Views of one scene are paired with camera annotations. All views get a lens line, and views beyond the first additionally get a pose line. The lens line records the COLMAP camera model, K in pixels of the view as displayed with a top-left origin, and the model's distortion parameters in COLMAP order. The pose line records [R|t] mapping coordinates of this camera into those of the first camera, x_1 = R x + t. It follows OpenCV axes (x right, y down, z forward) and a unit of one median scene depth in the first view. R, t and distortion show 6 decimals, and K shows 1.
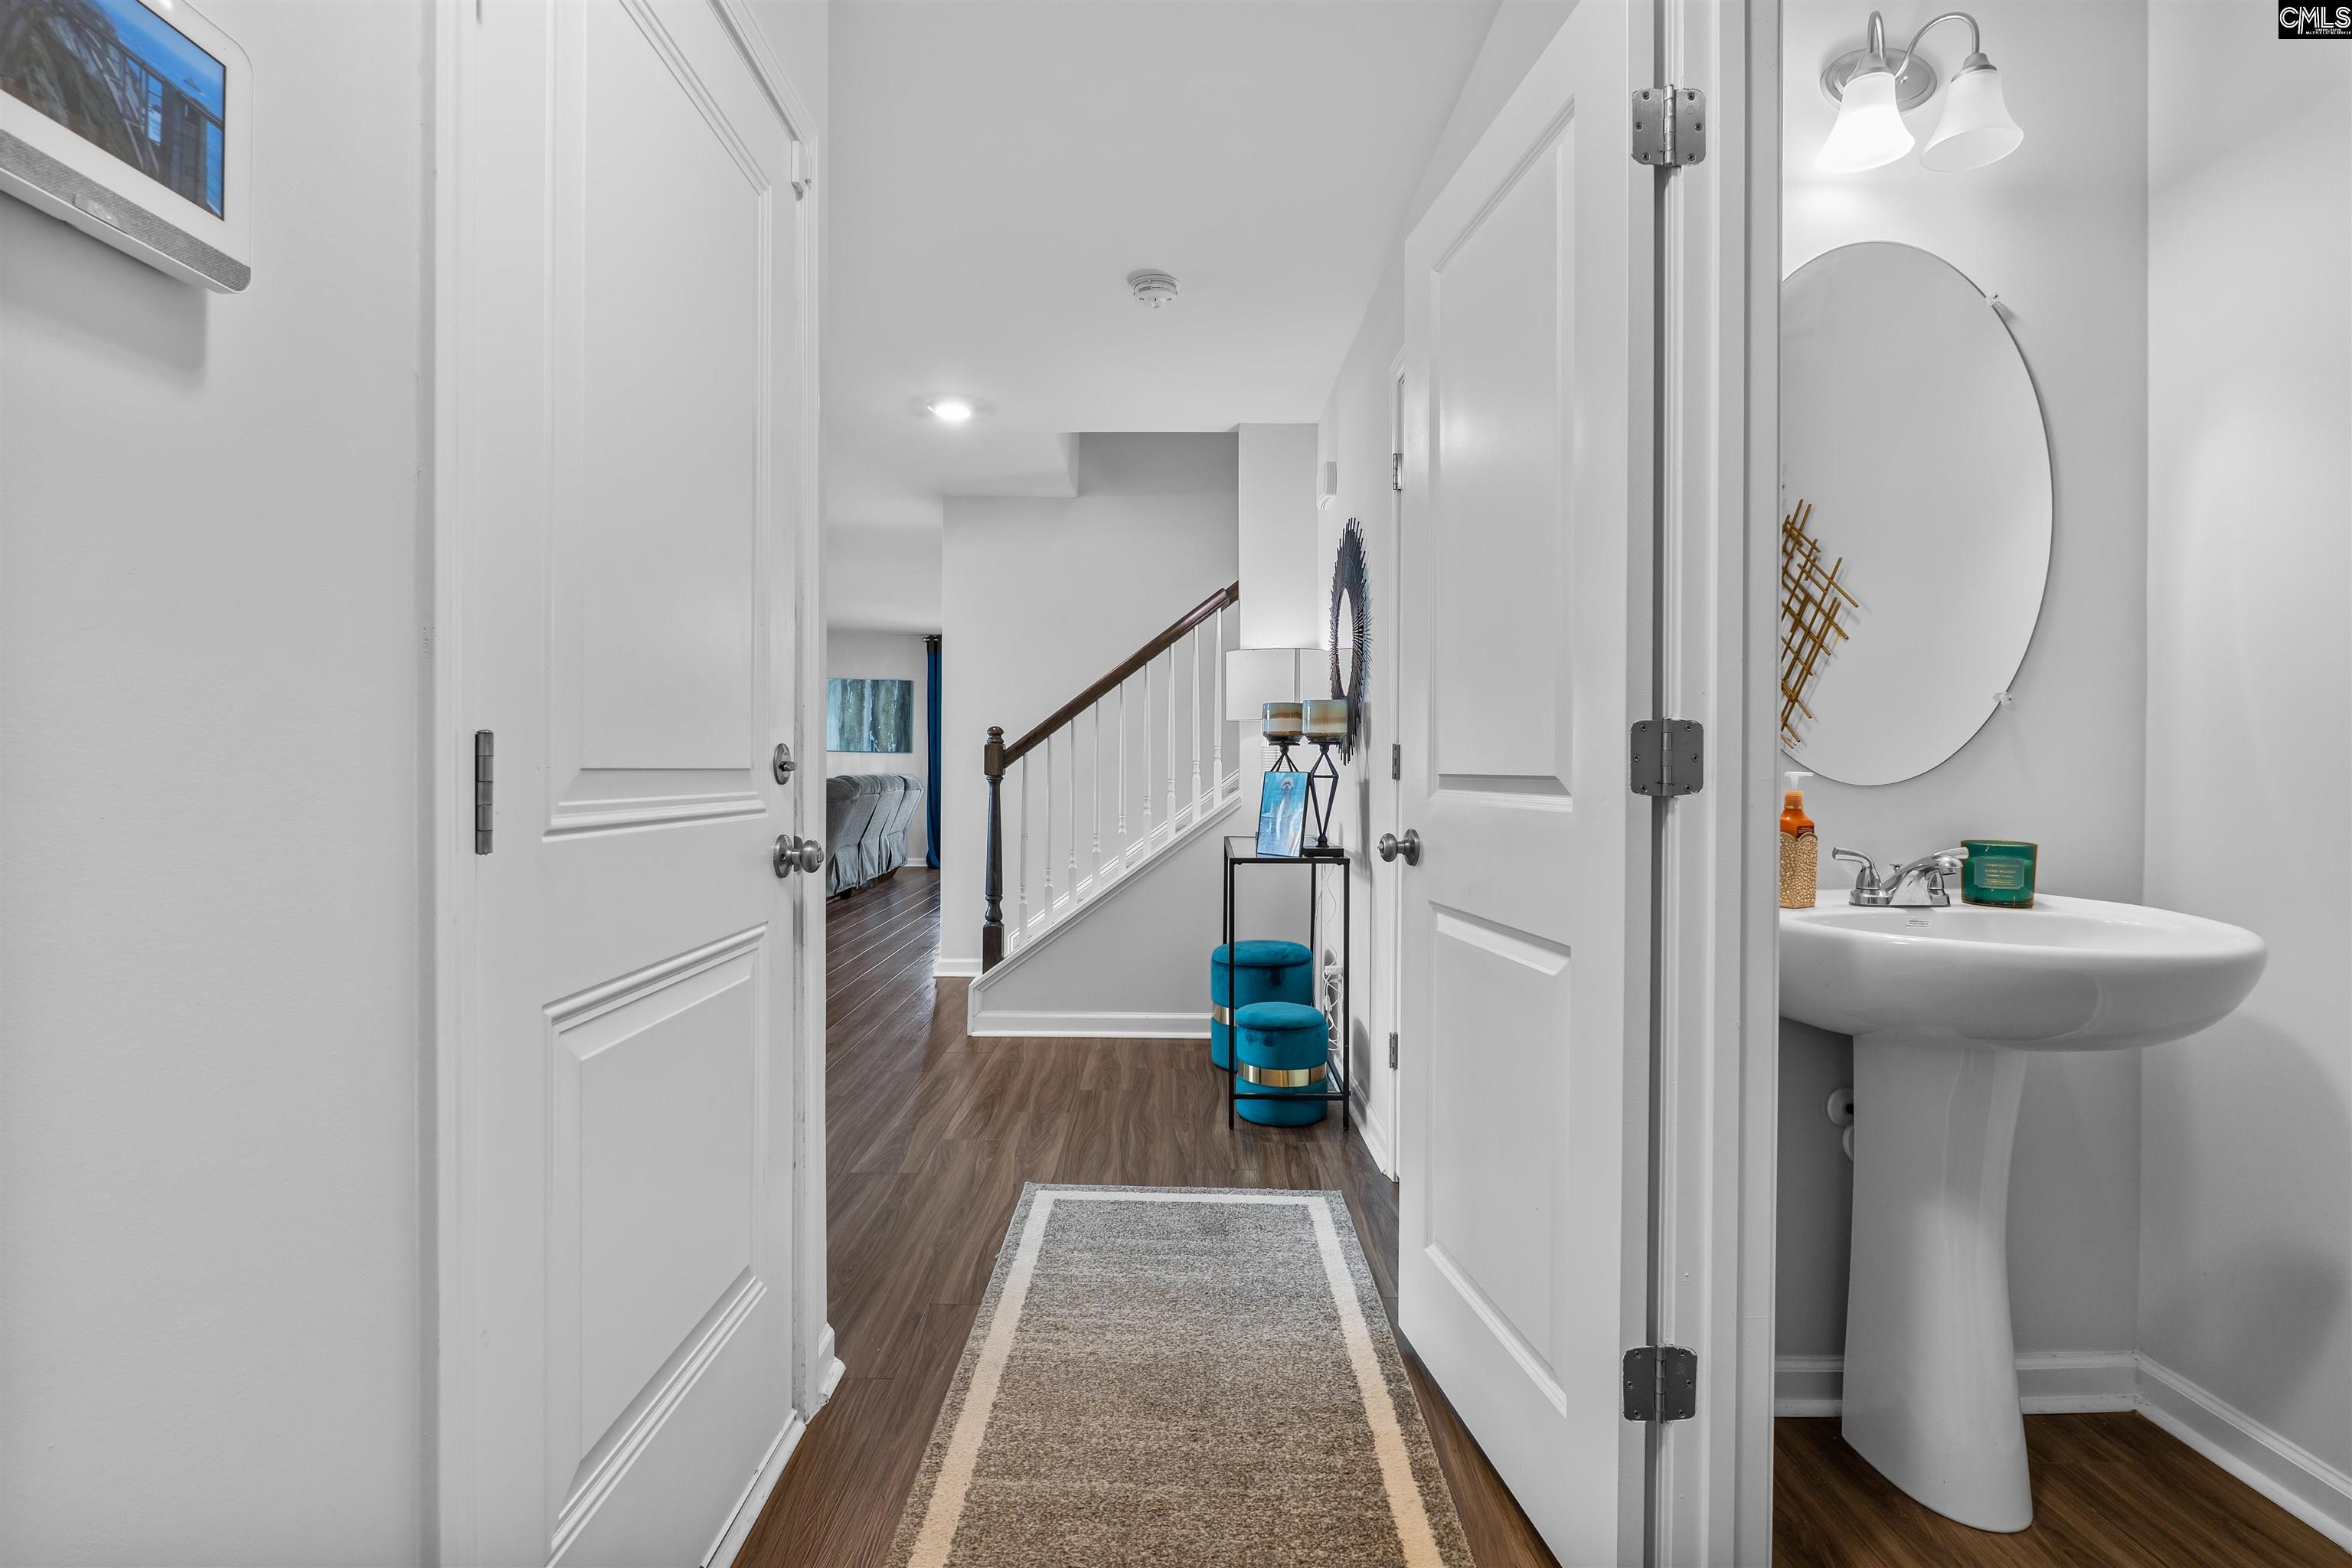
lens RADIAL K [[1081.4, 0, 1181.5], [0, 1081.4, 769.3], [0, 0, 1]] dist [-0.010535, 0.001165]
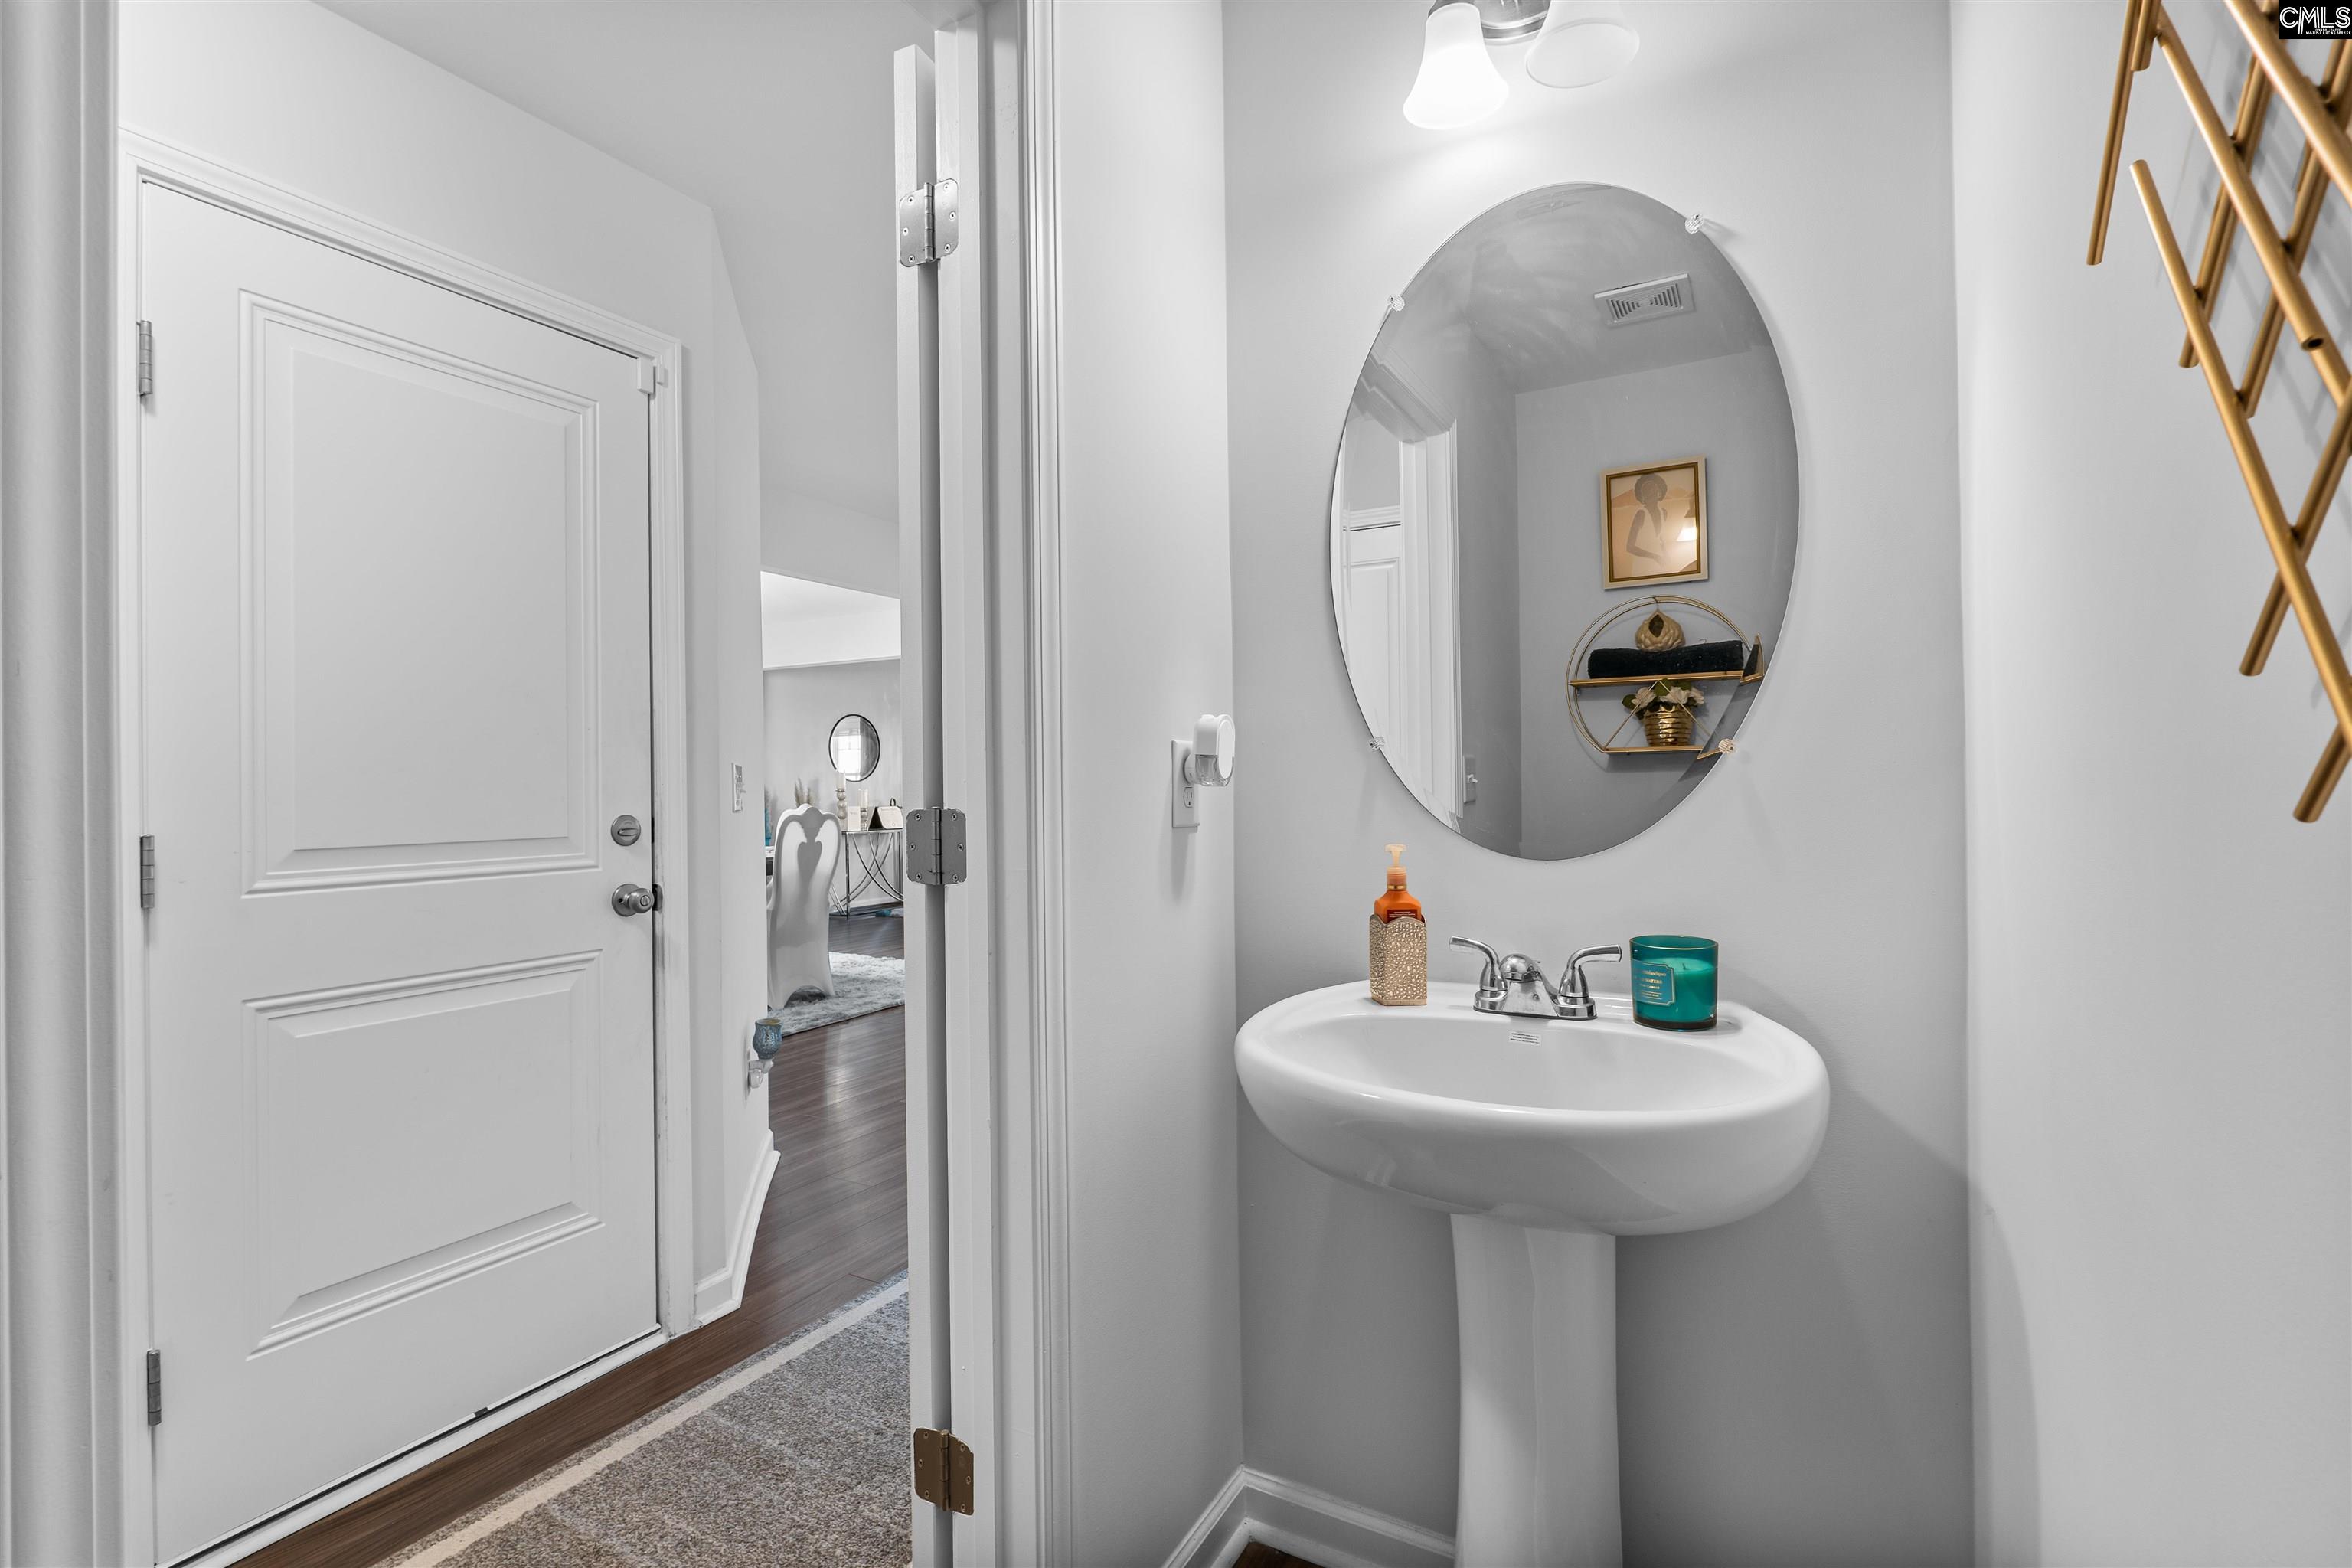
lens RADIAL K [[1081.4, 0, 1174.6], [0, 1081.4, 776.0], [0, 0, 1]] dist [-0.010535, 0.001165]
pose [[0.875595, -0.018202, -0.482704, 0.855488], [0.015839, 0.999834, -0.008972, -0.047973], [0.482787, 0.000211, 0.875738, 0.170764]]
